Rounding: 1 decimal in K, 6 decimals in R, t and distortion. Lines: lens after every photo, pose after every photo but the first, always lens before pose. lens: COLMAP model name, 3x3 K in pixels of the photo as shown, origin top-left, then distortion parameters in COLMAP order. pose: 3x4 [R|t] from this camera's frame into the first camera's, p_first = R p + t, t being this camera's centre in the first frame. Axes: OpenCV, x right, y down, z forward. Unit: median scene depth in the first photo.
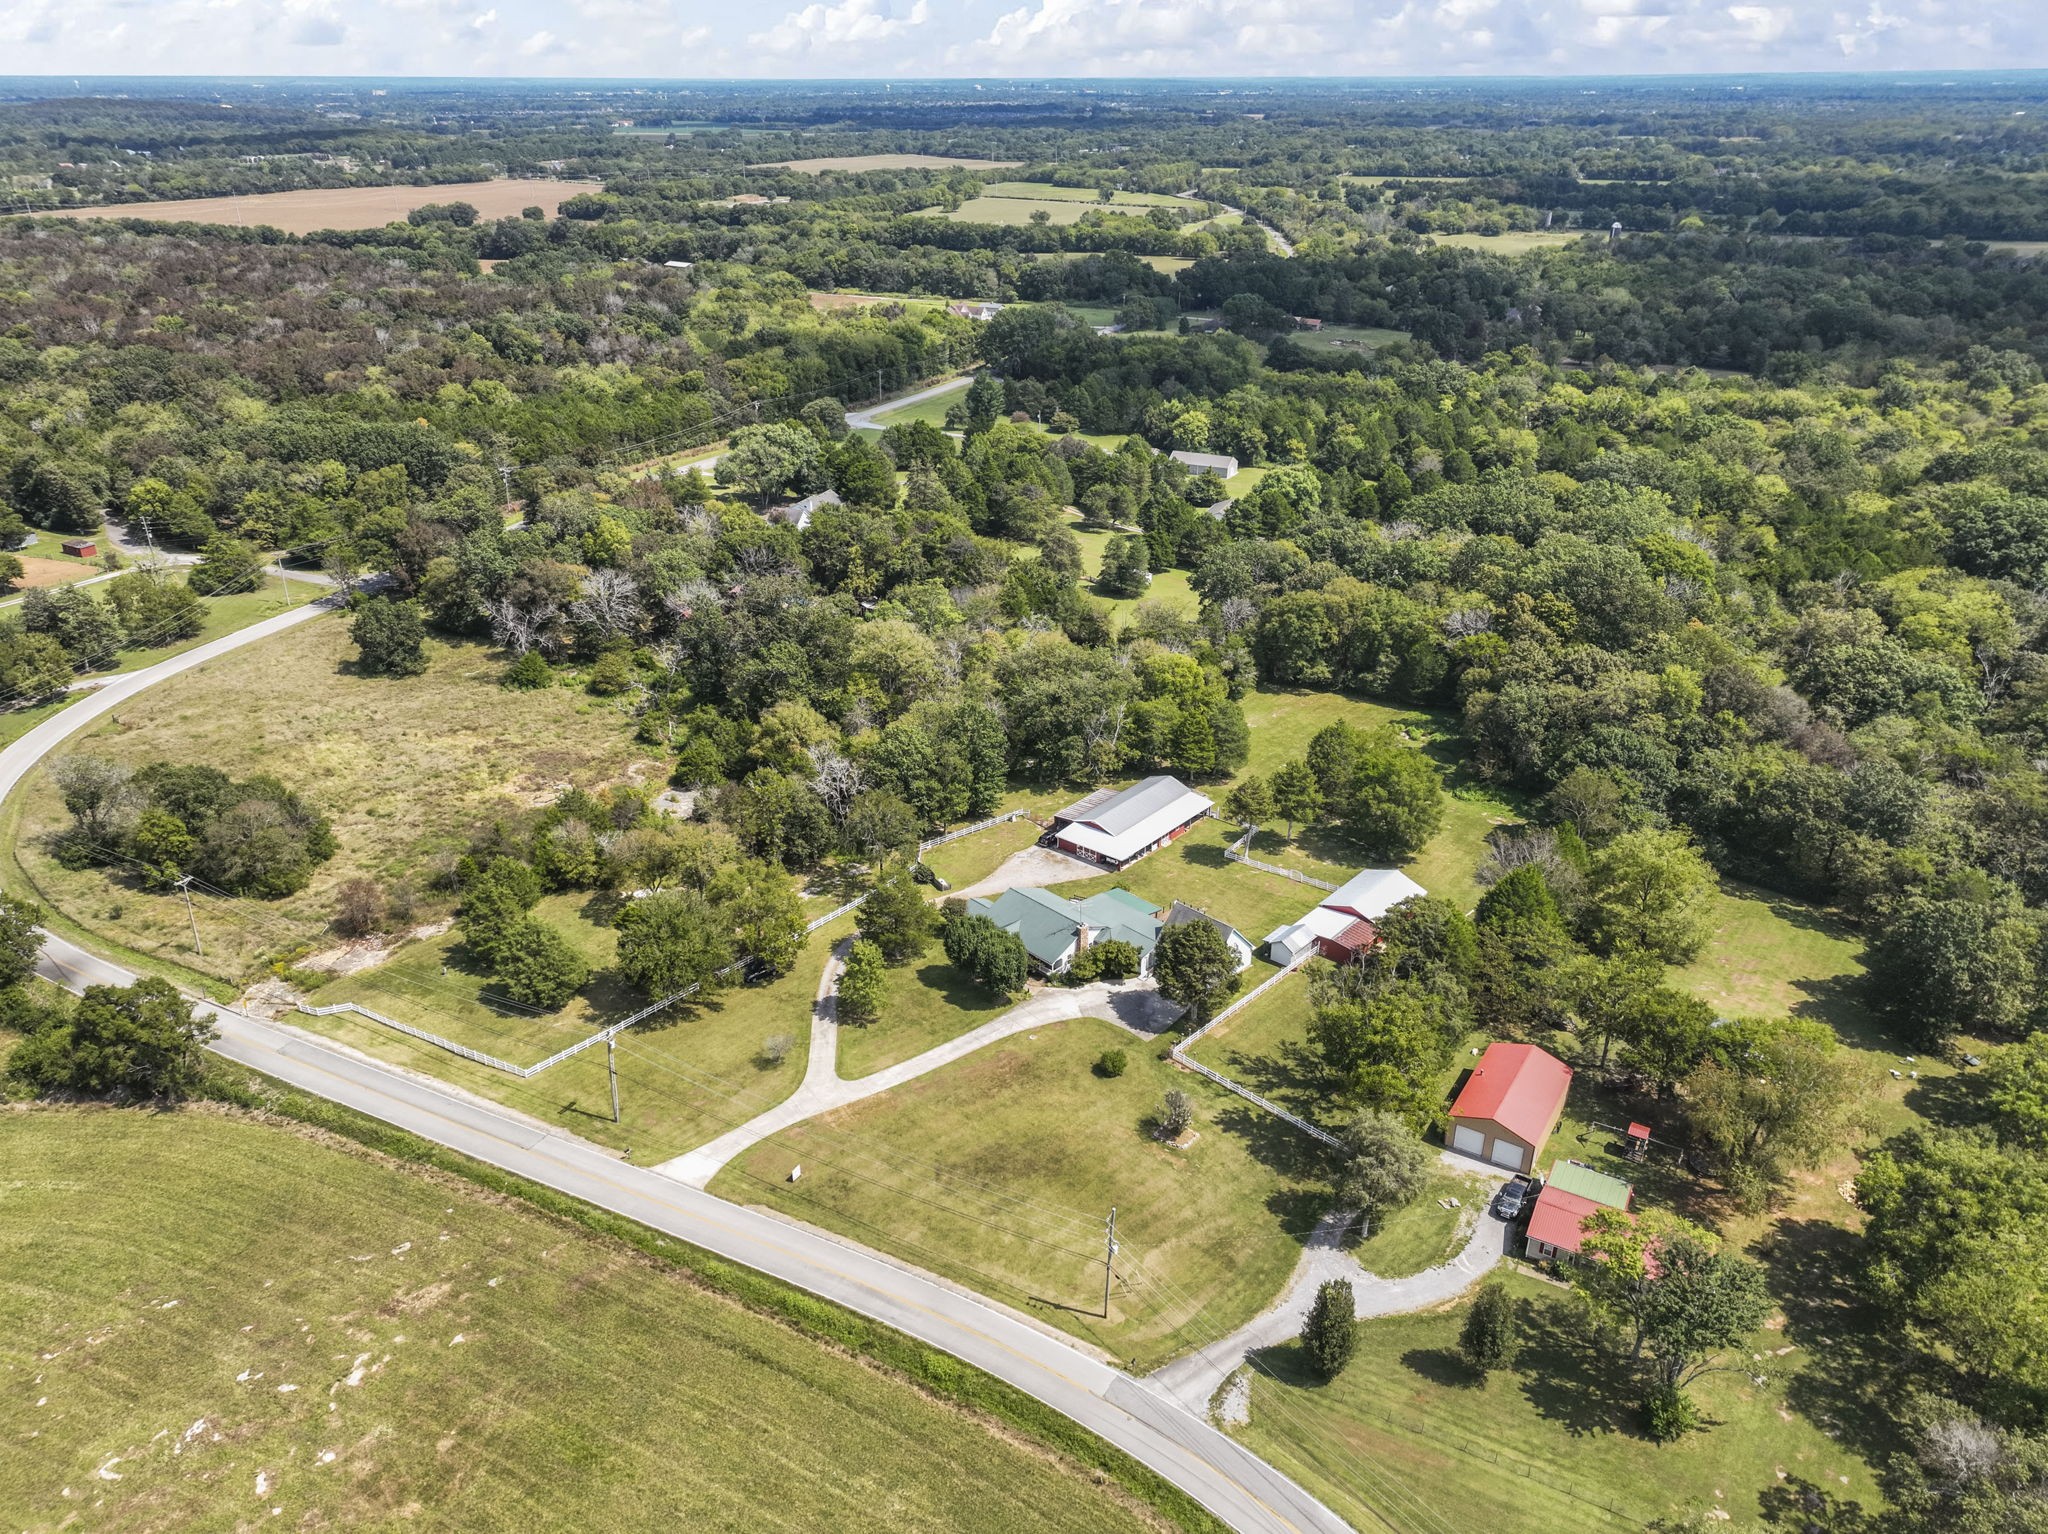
lens RADIAL K [[1513.6, 0, 1028.6], [0, 1513.6, 733.5], [0, 0, 1]] dist [-0.002094, 0.015296]
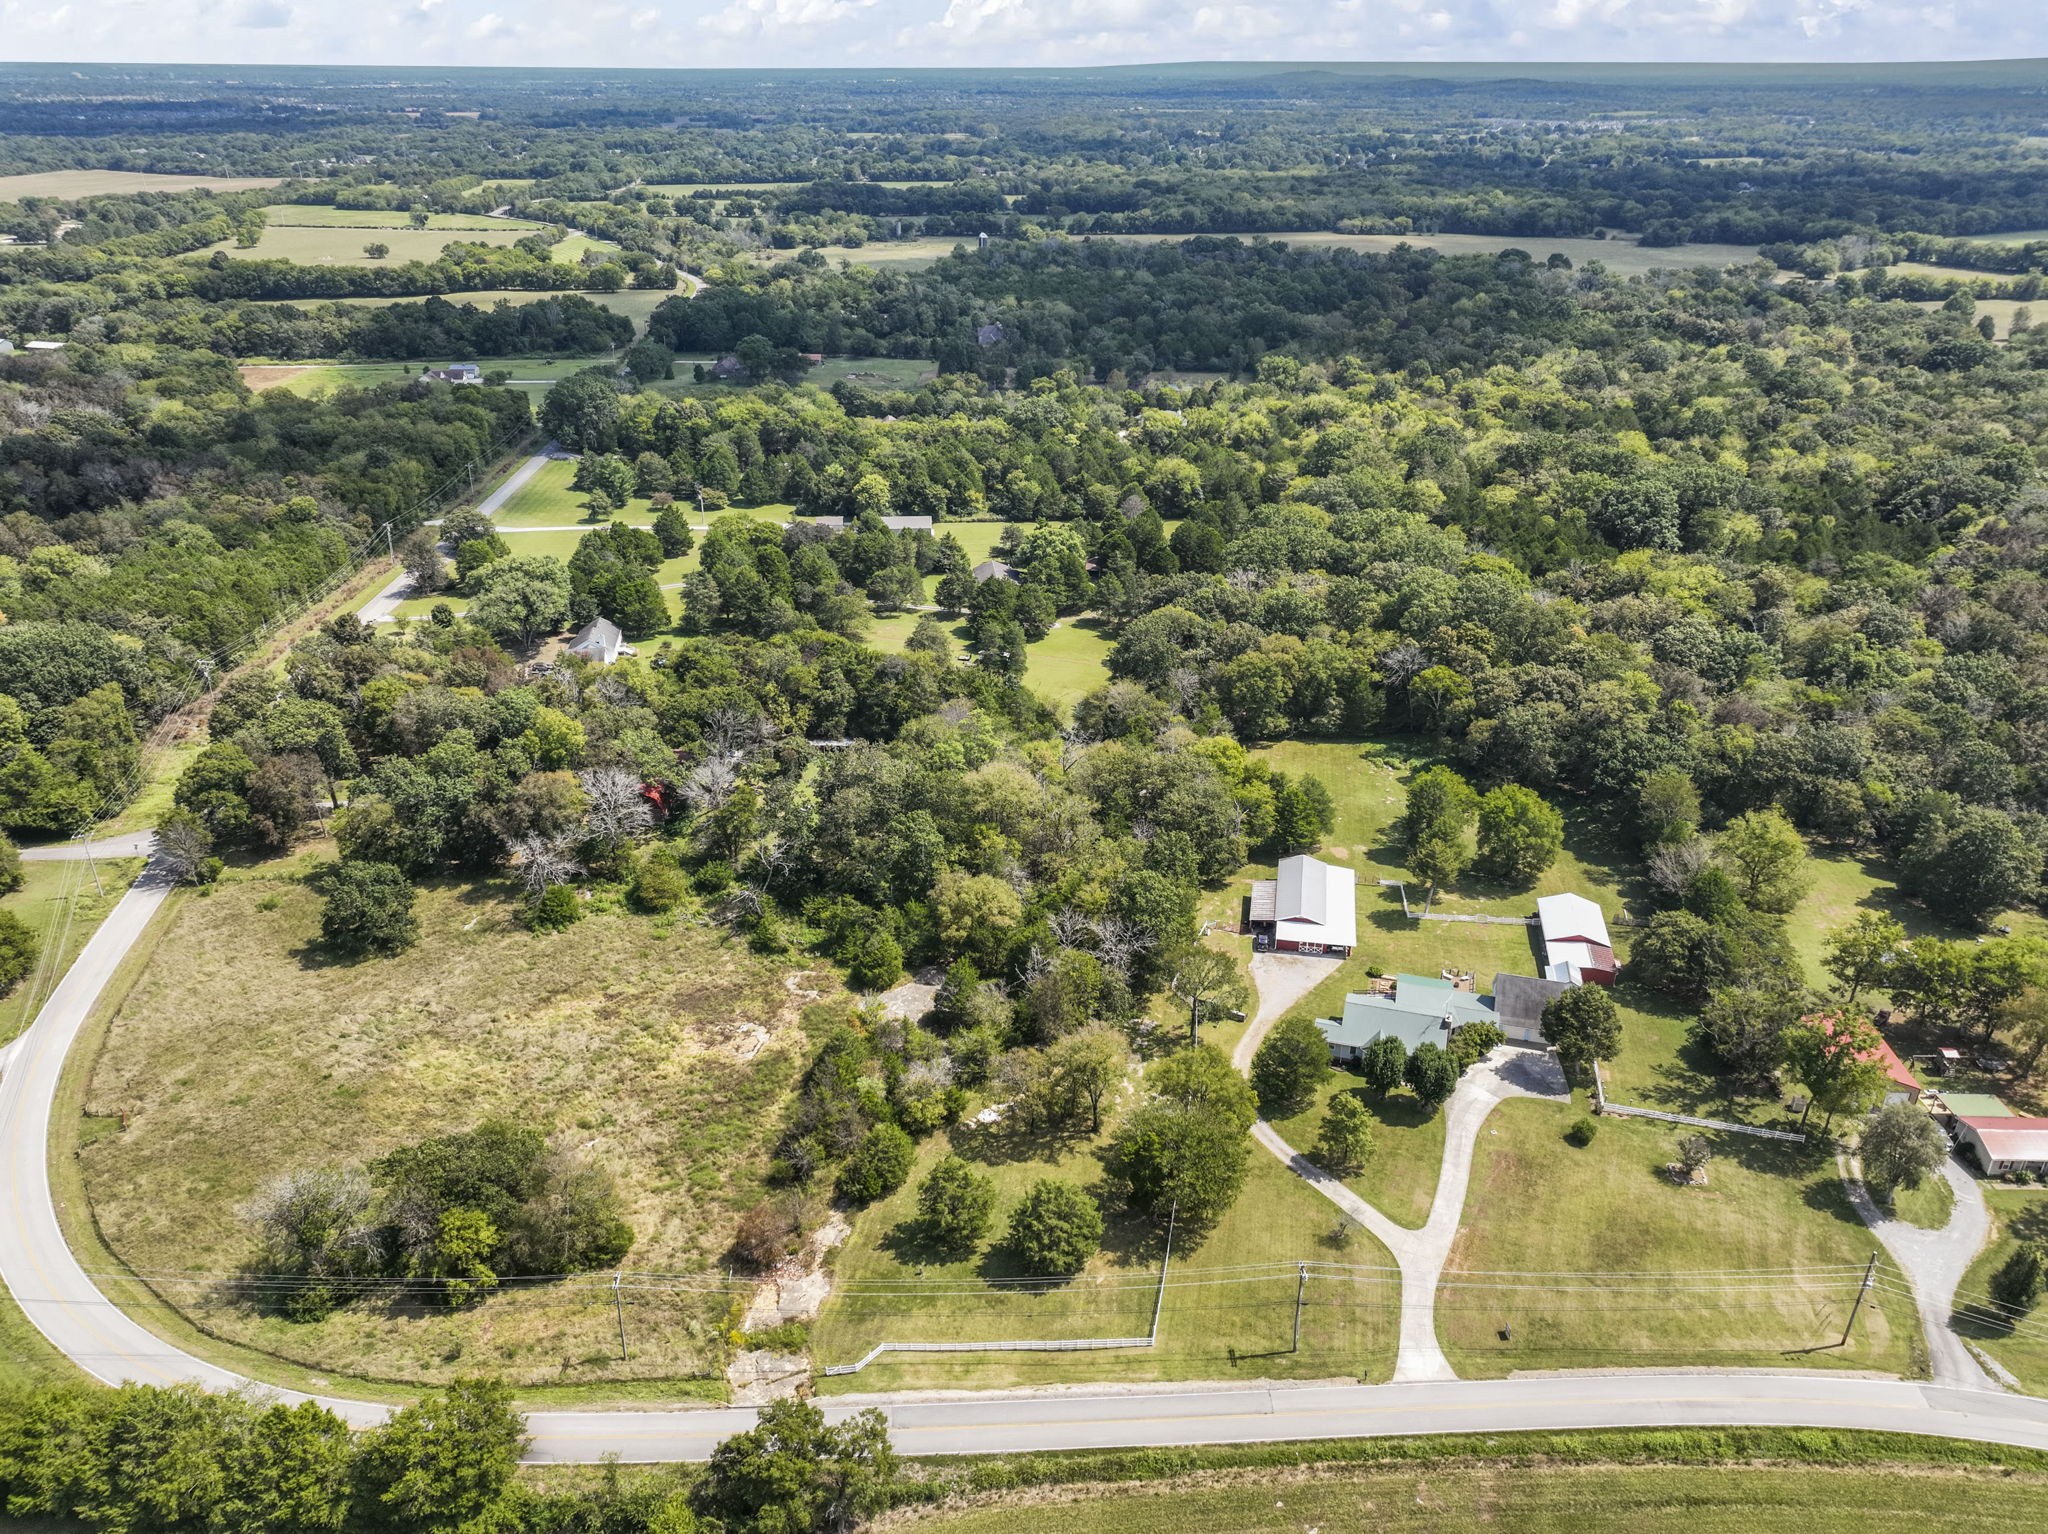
lens RADIAL K [[1513.6, 0, 1028.6], [0, 1513.6, 733.5], [0, 0, 1]] dist [-0.002094, 0.015296]
pose [[0.867074, -0.199341, 0.456558, -0.635833], [0.194651, 0.979165, 0.057849, -0.181316], [-0.458578, 0.038710, 0.887811, 0.155828]]
